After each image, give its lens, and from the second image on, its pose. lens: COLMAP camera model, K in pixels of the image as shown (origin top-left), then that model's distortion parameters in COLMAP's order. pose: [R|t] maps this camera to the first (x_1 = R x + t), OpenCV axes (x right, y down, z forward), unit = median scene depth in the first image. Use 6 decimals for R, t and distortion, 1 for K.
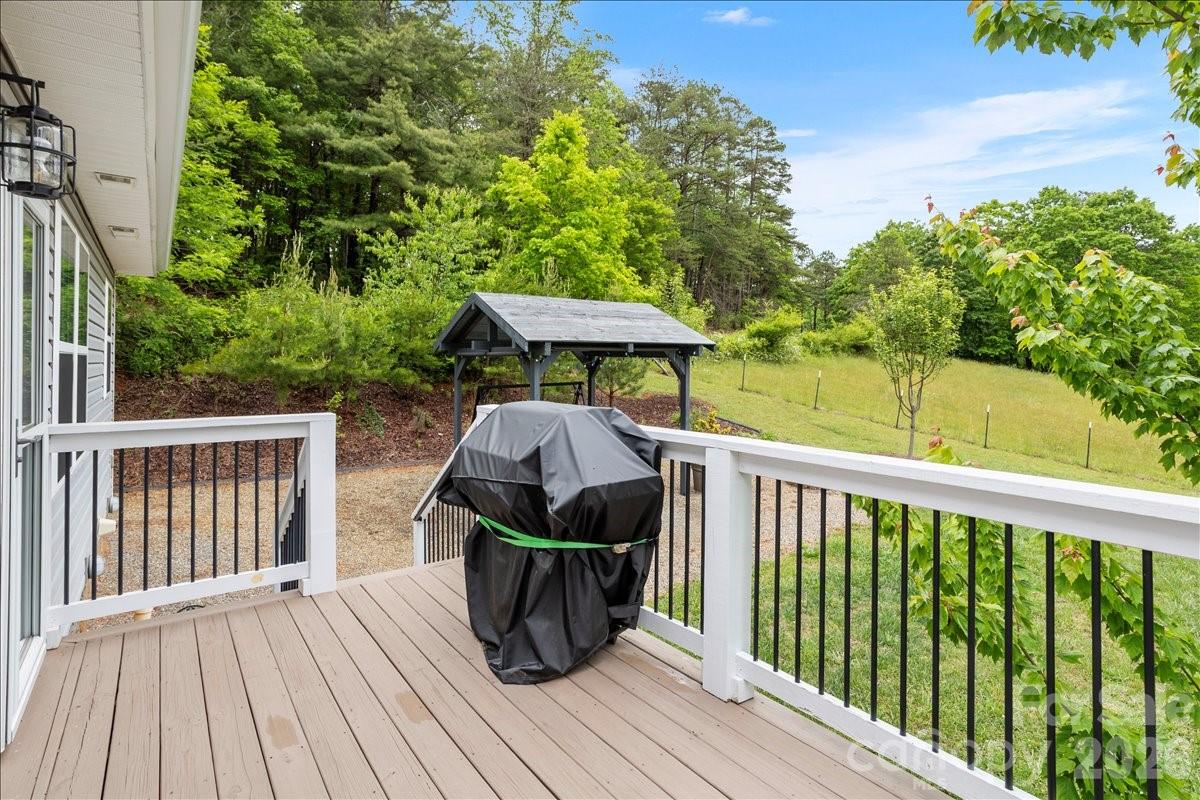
lens RADIAL K [[621.4, 0, 630.8], [0, 621.4, 390.4], [0, 0, 1]] dist [-0.064902, 0.047952]
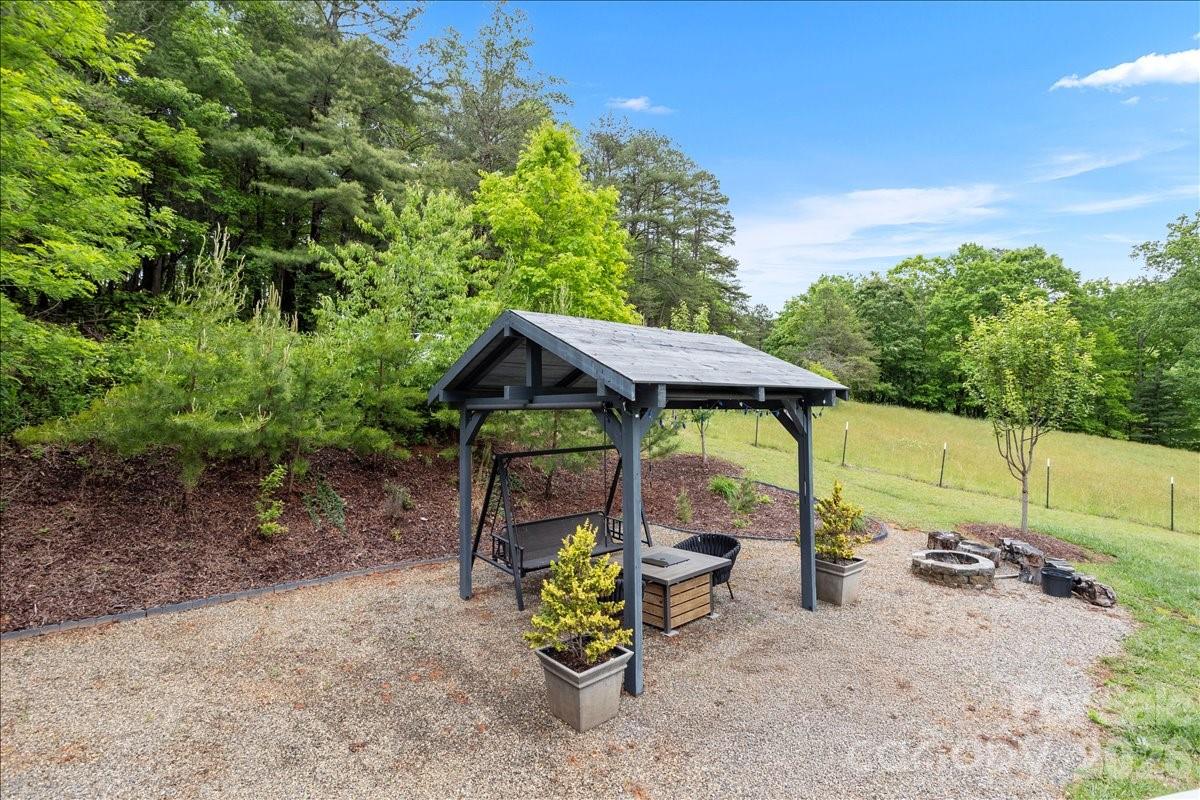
lens RADIAL K [[592.5, 0, 600.0], [0, 592.5, 400.0], [0, 0, 1]] dist [-0.058546, 0.039178]
pose [[0.996798, -0.010225, 0.079305, -0.101326], [0.015698, 0.997515, -0.068687, -0.010873], [-0.078405, 0.069712, 0.994481, 0.190030]]
